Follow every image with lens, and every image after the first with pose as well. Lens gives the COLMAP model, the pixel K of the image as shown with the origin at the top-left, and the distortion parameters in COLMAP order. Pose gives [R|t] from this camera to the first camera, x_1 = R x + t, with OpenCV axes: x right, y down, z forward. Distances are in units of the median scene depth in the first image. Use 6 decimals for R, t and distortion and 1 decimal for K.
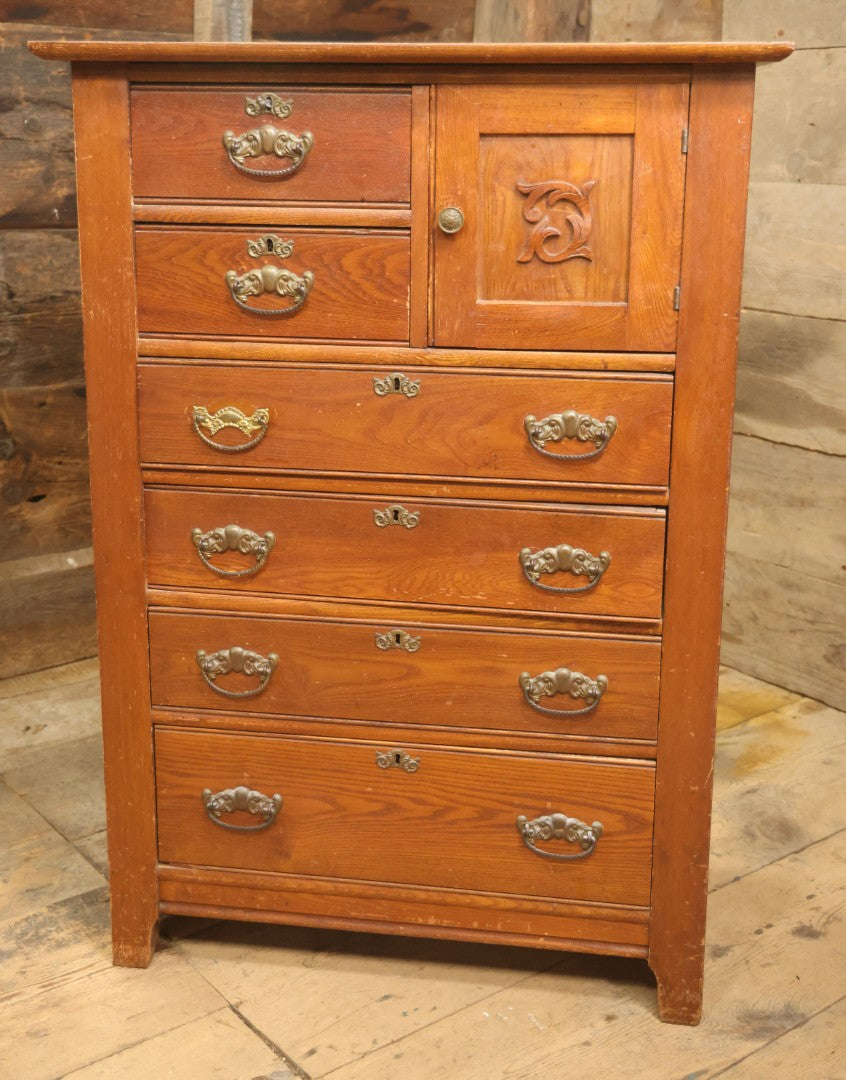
lens RADIAL K [[1408.7, 0, 404.7], [0, 1408.7, 421.4], [0, 0, 1]] dist [0.000954, 0.103381]
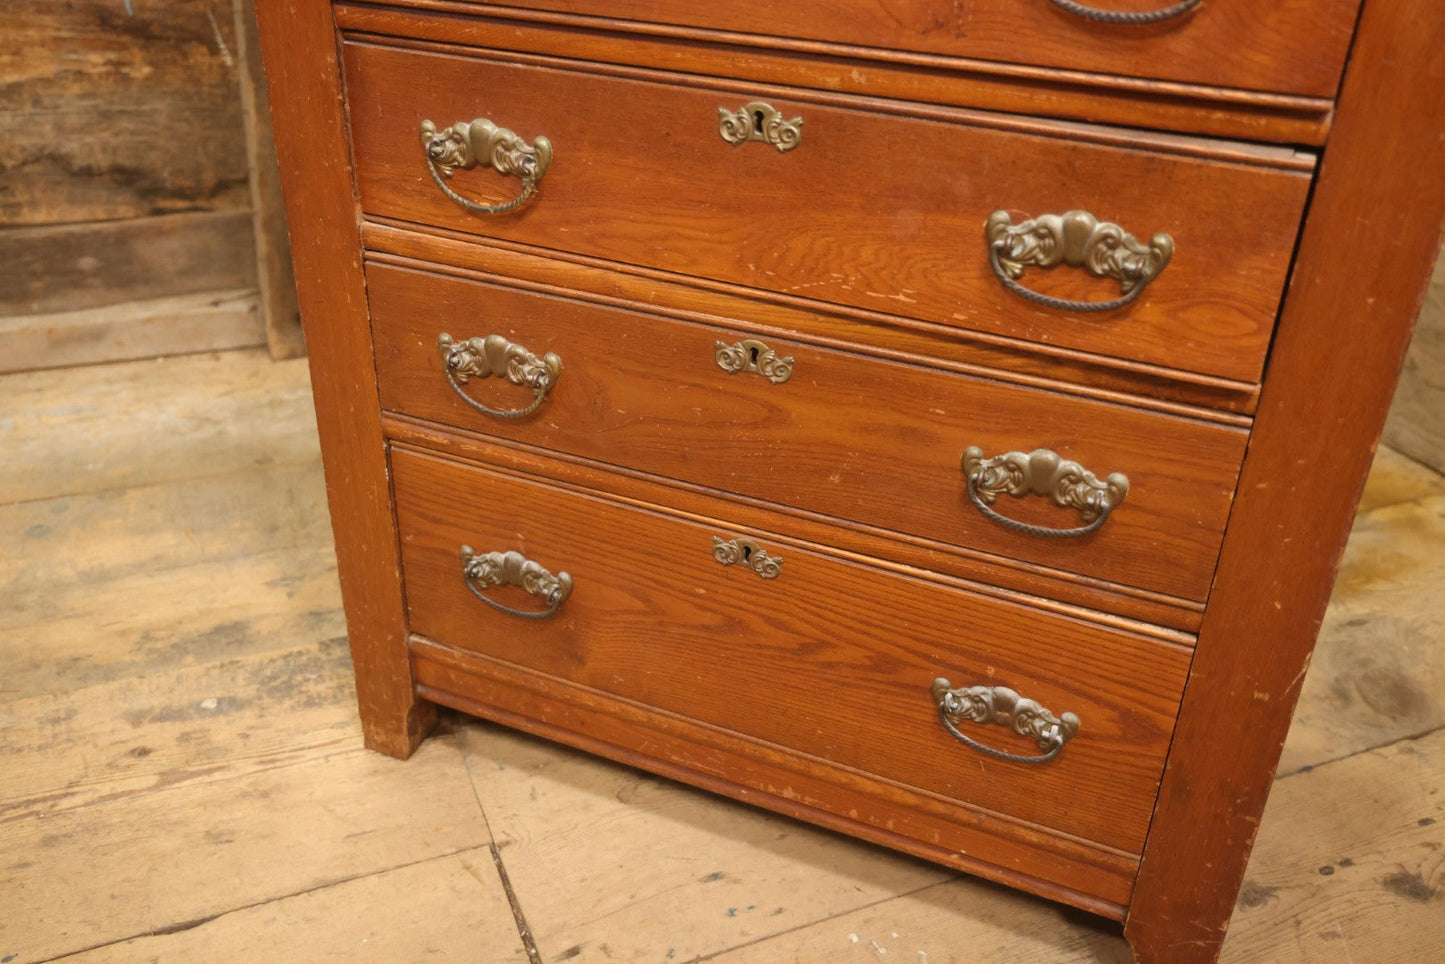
lens RADIAL K [[1295.6, 0, 726.4], [0, 1295.6, 483.6], [0, 0, 1]] dist [-0.037924, 0.117548]
pose [[0.969118, 0.141639, -0.201864, 0.095975], [-0.077687, 0.952271, 0.295204, 0.053583], [0.234042, -0.270405, 0.933866, 0.517035]]
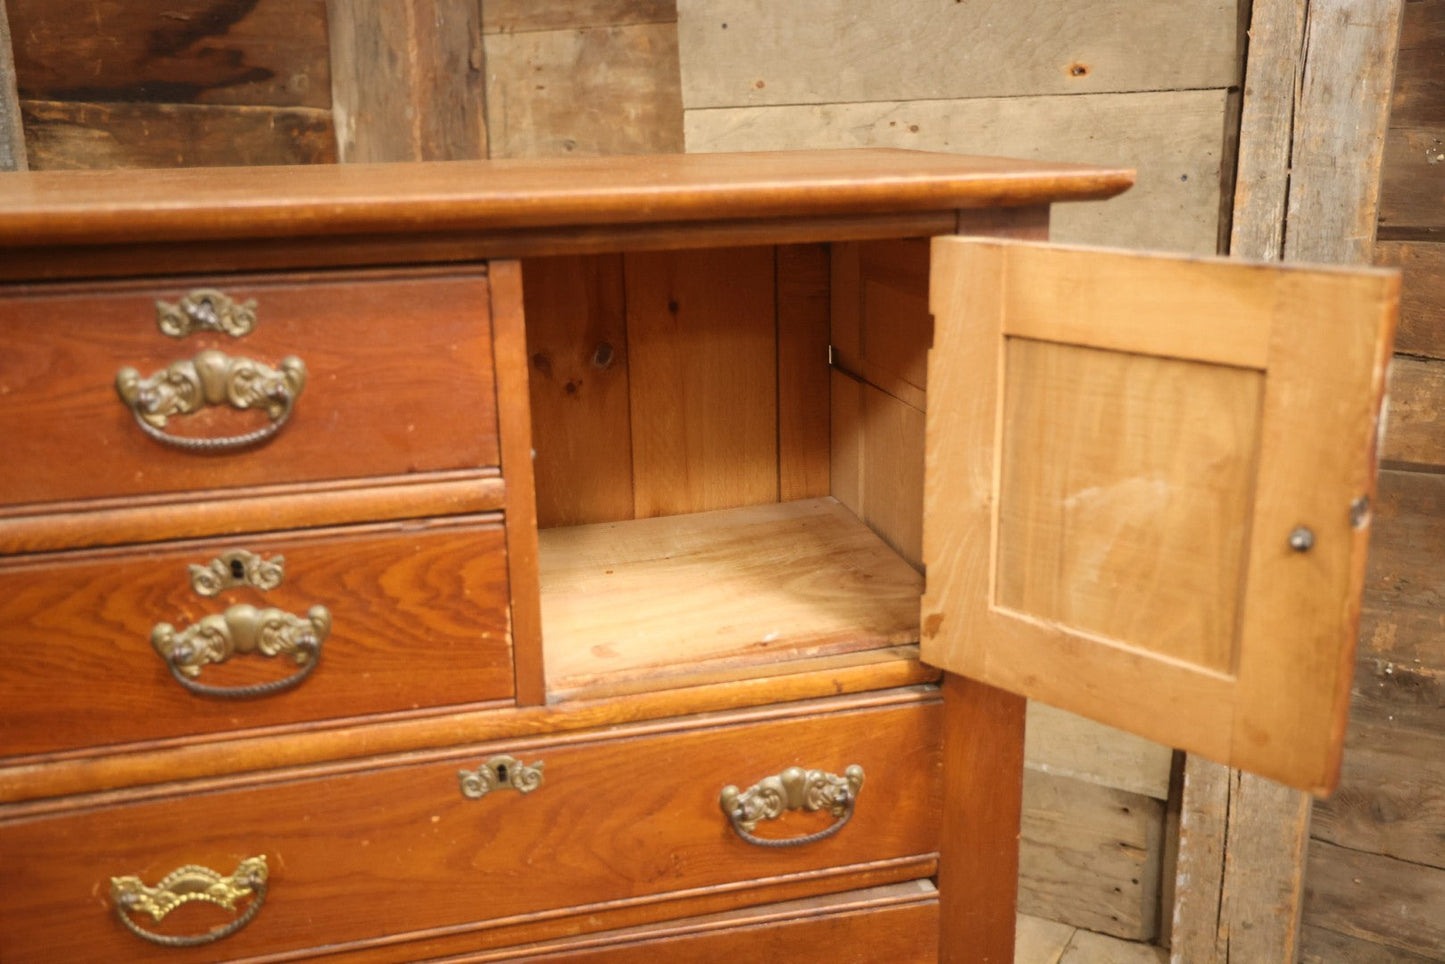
lens RADIAL K [[1360.9, 0, 709.1], [0, 1360.9, 479.6], [0, 0, 1]] dist [-0.006445, 0.099641]
pose [[0.924503, -0.126398, 0.359609, -0.108209], [0.109357, 0.991713, 0.067434, -0.168717], [-0.365152, -0.023017, 0.930663, 0.444305]]
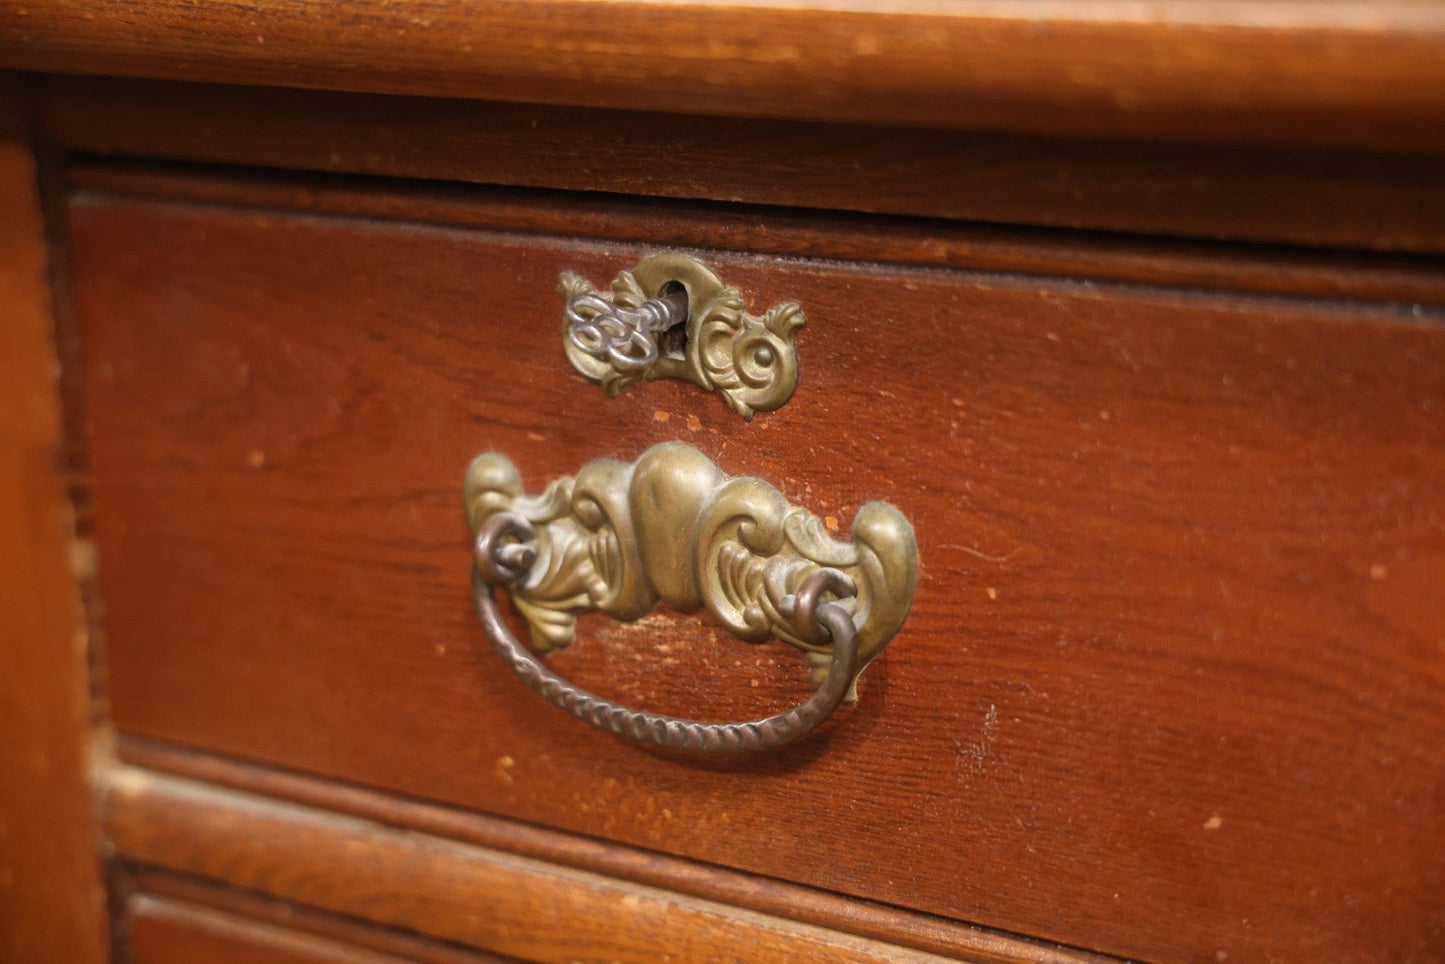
lens RADIAL K [[3238.4, 0, 722.7], [0, 3238.4, 481.2], [0, 0, 1]] dist [0.075325, 4.094638]
pose [[0.880014, 0.071638, -0.469514, 0.082174], [-0.059767, 0.997404, 0.040161, -0.210796], [0.471173, -0.007281, 0.882011, 0.635296]]
